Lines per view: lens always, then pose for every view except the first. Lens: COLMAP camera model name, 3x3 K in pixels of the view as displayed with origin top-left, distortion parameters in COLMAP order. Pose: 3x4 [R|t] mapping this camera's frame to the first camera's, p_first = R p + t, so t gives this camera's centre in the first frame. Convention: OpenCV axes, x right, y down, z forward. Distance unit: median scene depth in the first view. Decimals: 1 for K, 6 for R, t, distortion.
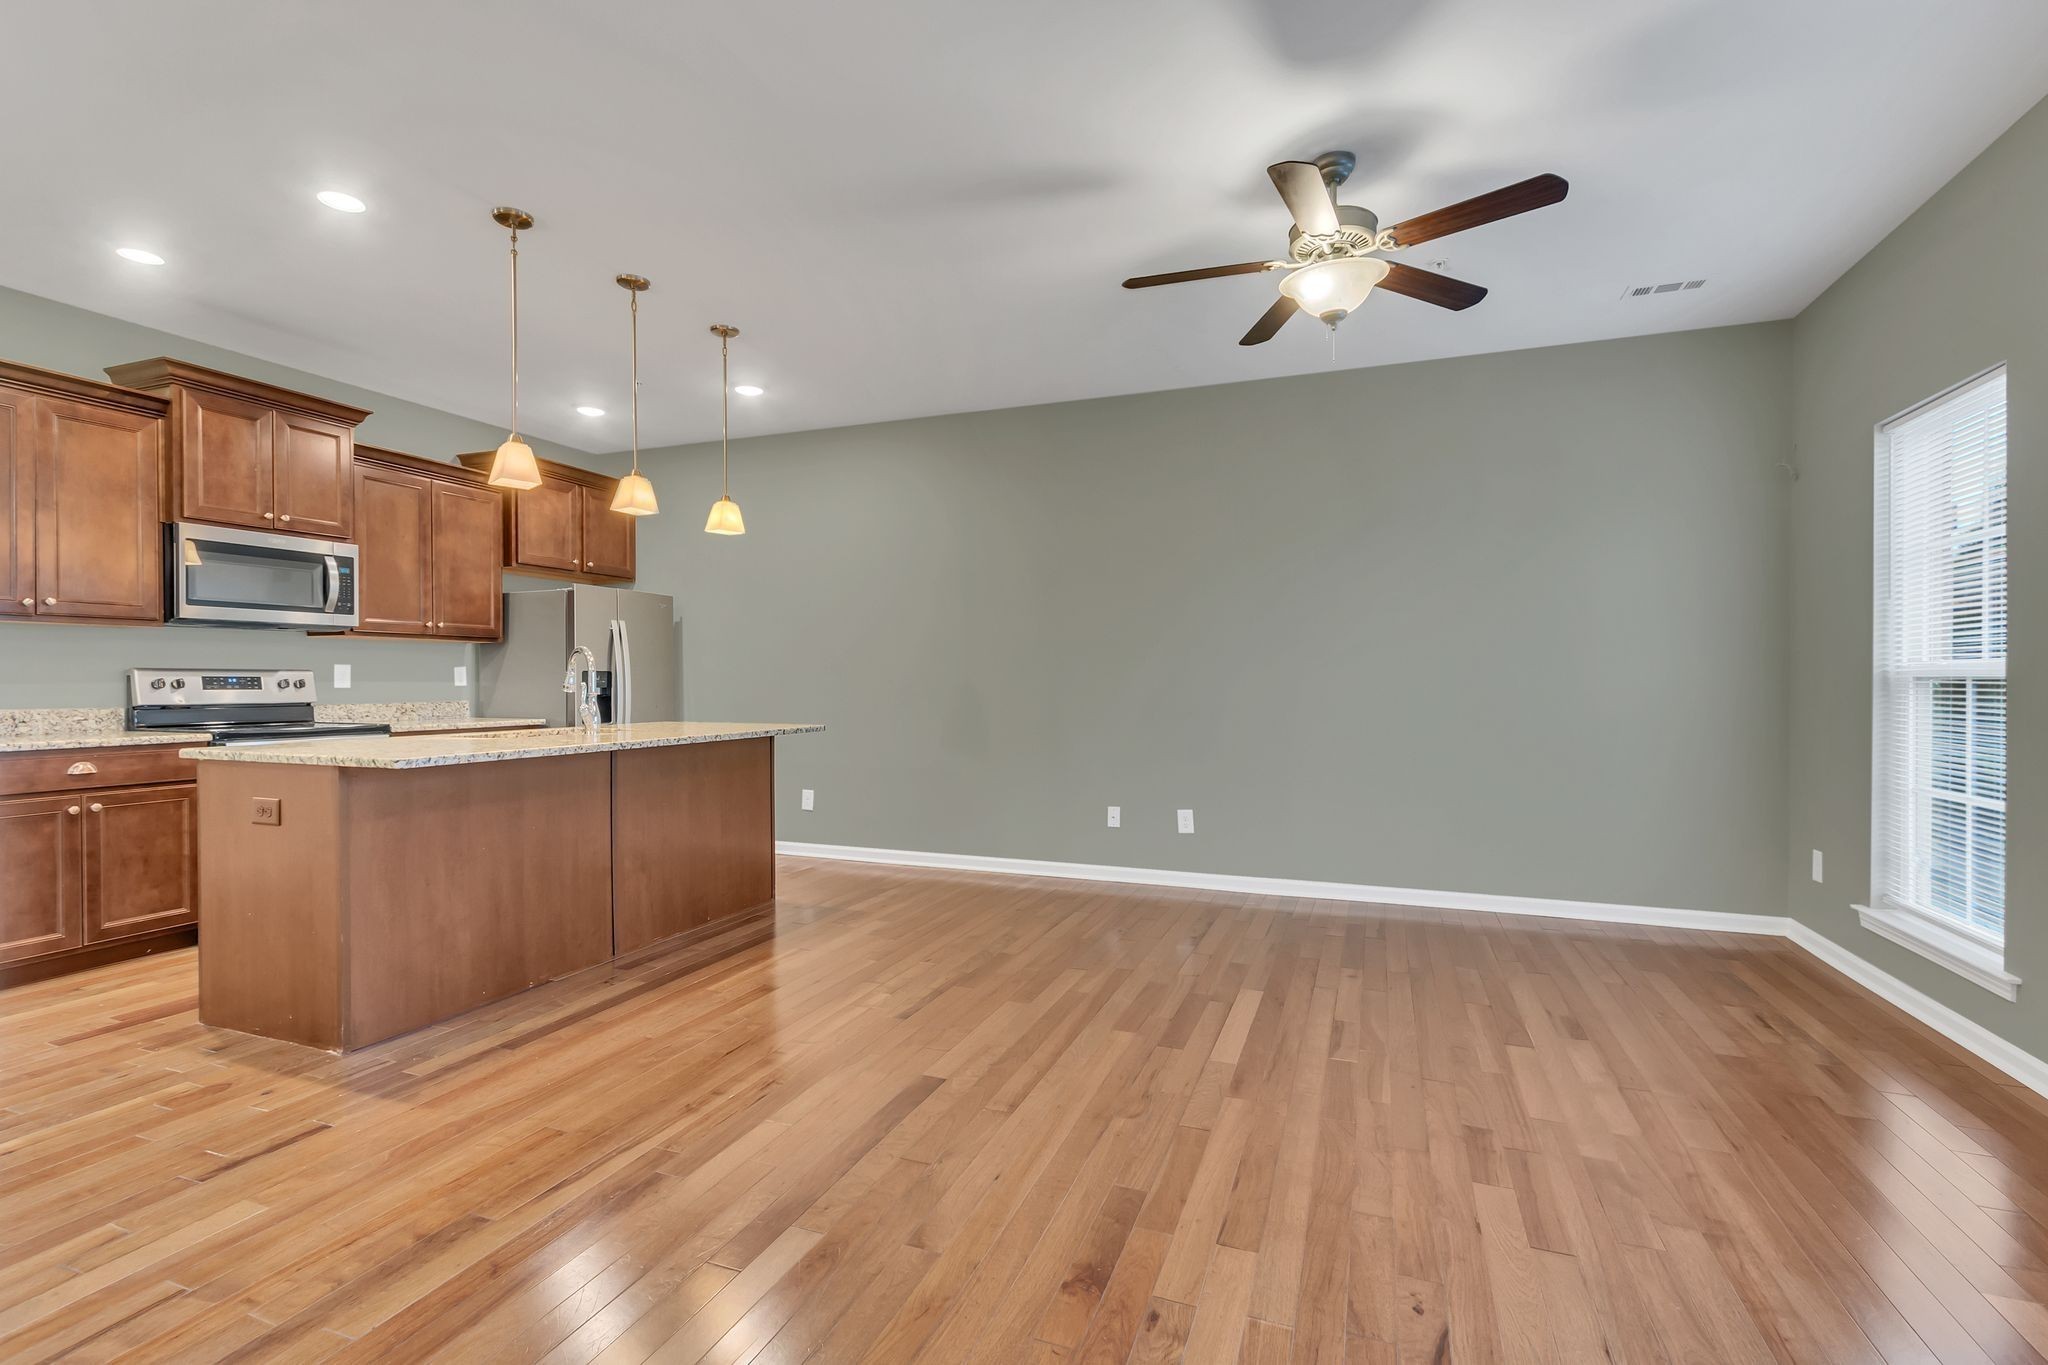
lens RADIAL K [[983.4, 0, 1006.2], [0, 983.4, 688.9], [0, 0, 1]] dist [0.004685, -0.002918]
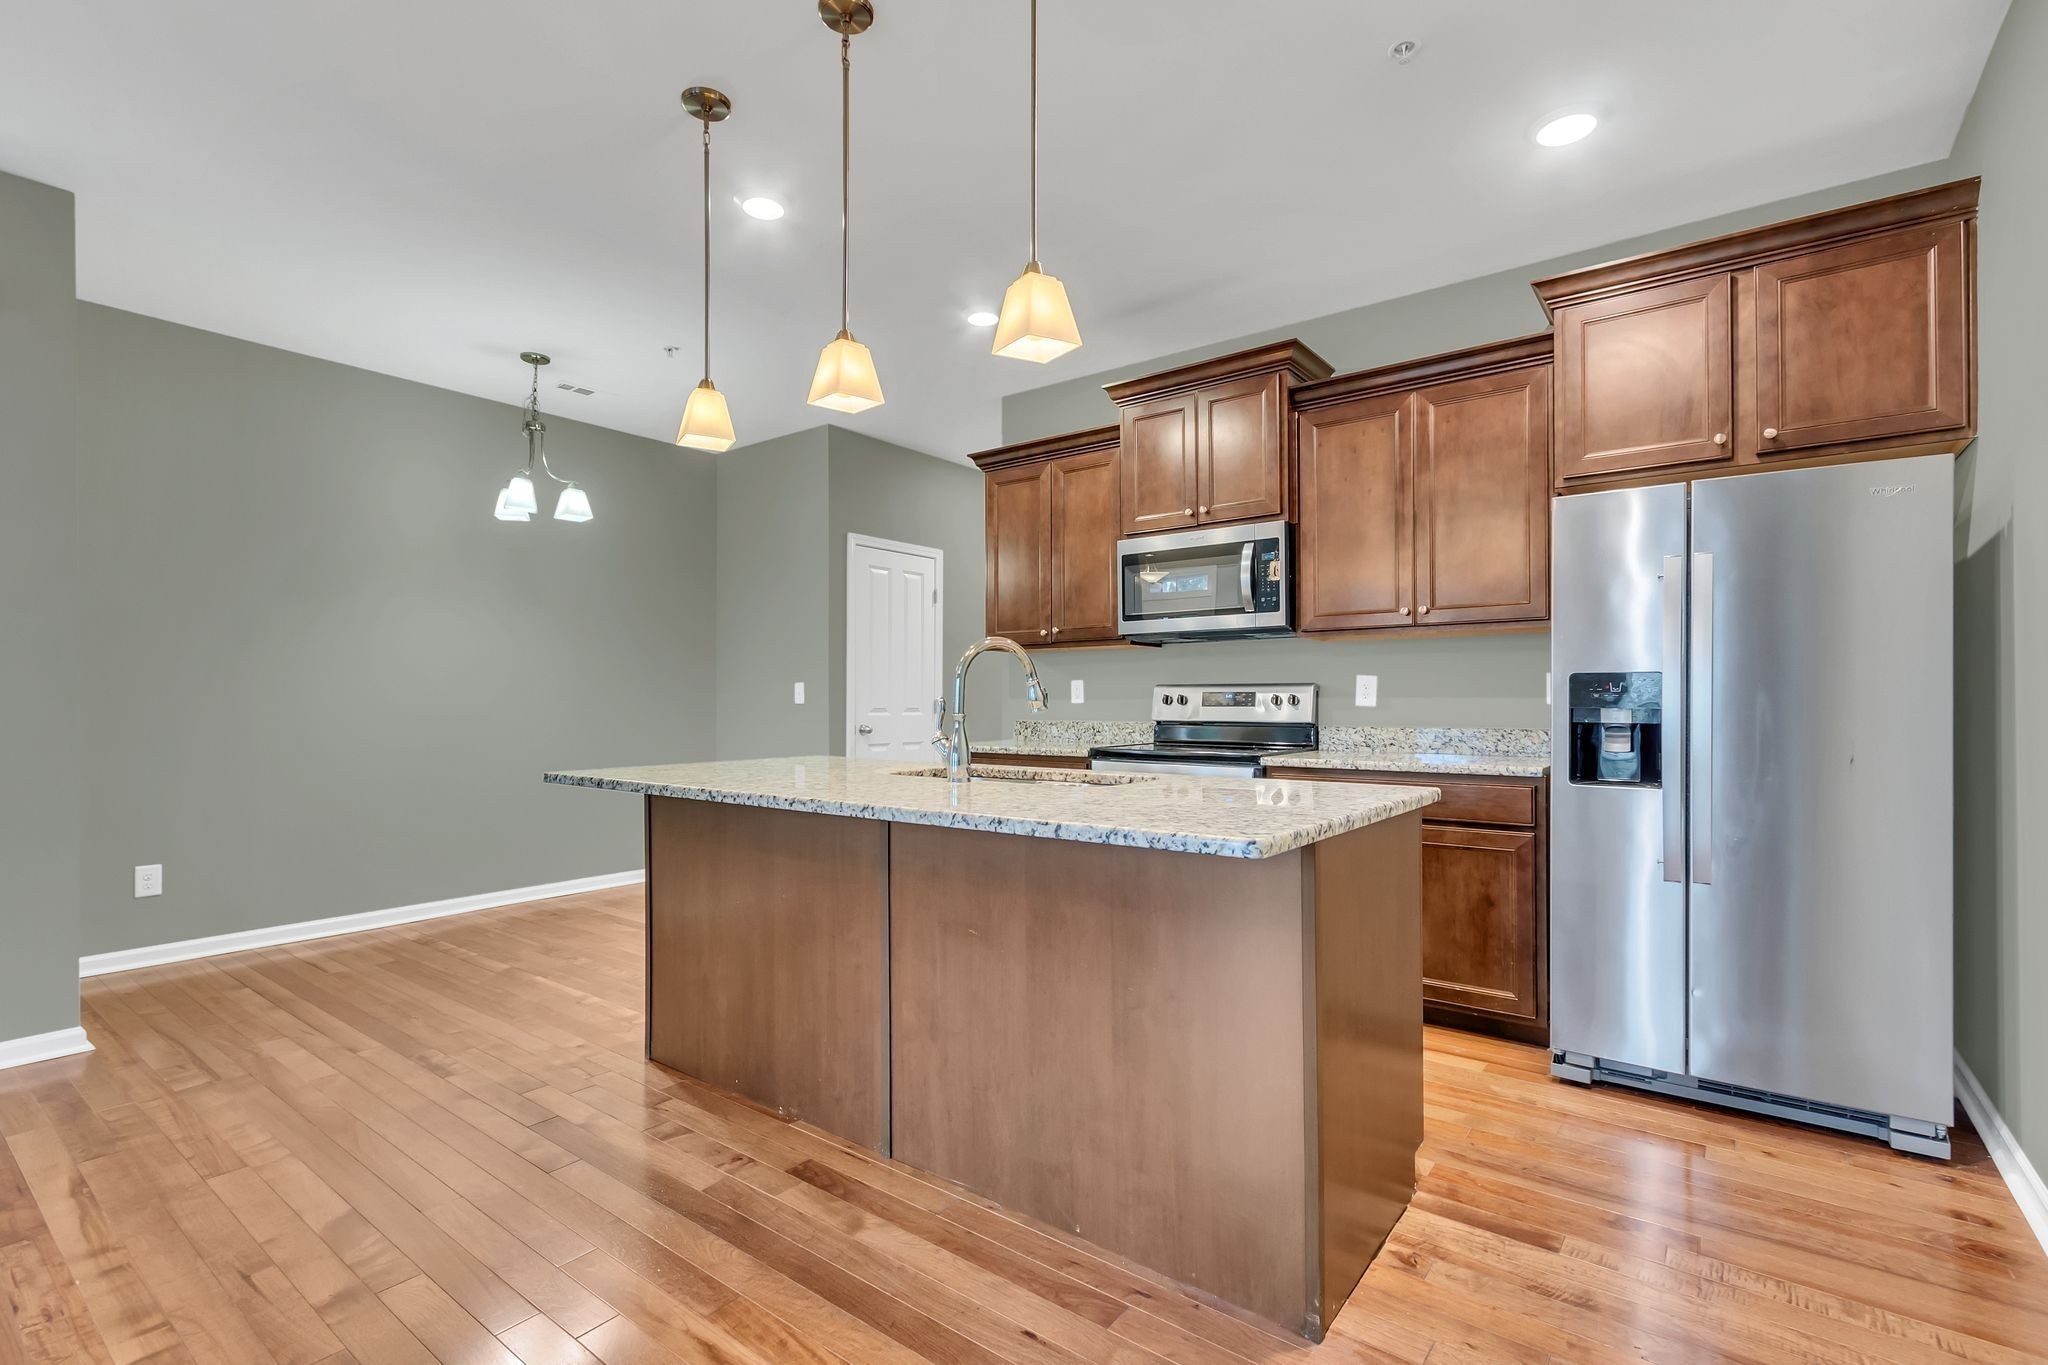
lens RADIAL K [[948.2, 0, 1073.9], [0, 948.2, 701.2], [0, 0, 1]] dist [0.008912, -0.001984]
pose [[-0.275329, 0.000552, -0.961350, 0.116254], [-0.007644, 0.999967, 0.002763, -0.005751], [0.961320, 0.008110, -0.275316, 1.199264]]
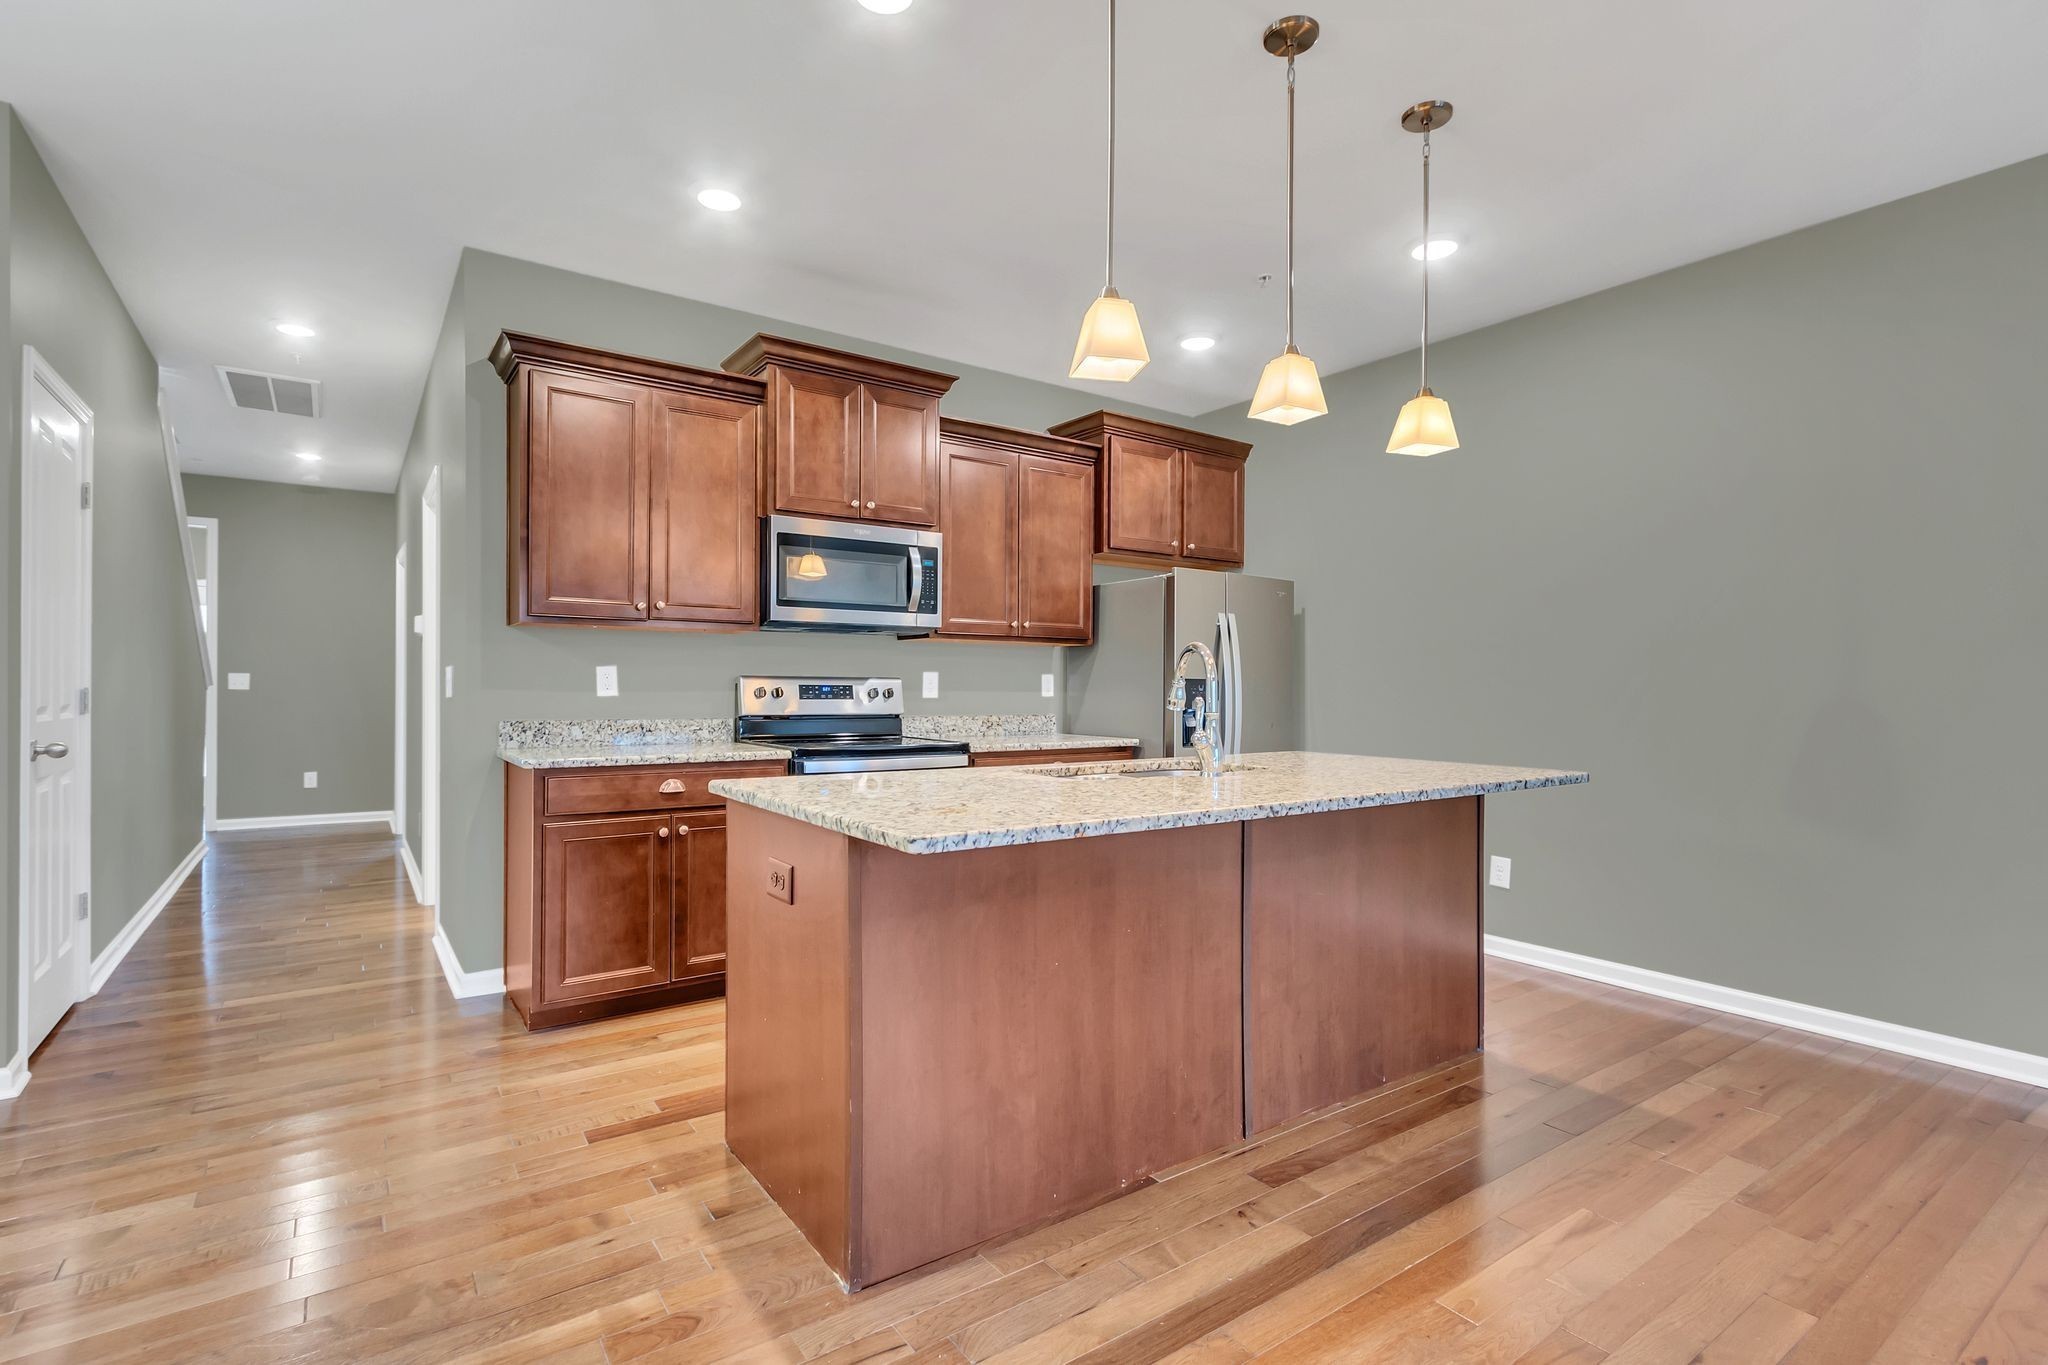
lens RADIAL K [[948.2, 0, 950.7], [0, 948.2, 686.3], [0, 0, 1]] dist [0.008912, -0.001984]
pose [[0.811332, 0.005669, -0.584558, -0.189504], [-0.011738, 0.999909, -0.006595, -0.007424], [0.584468, 0.012213, 0.811325, 0.380117]]
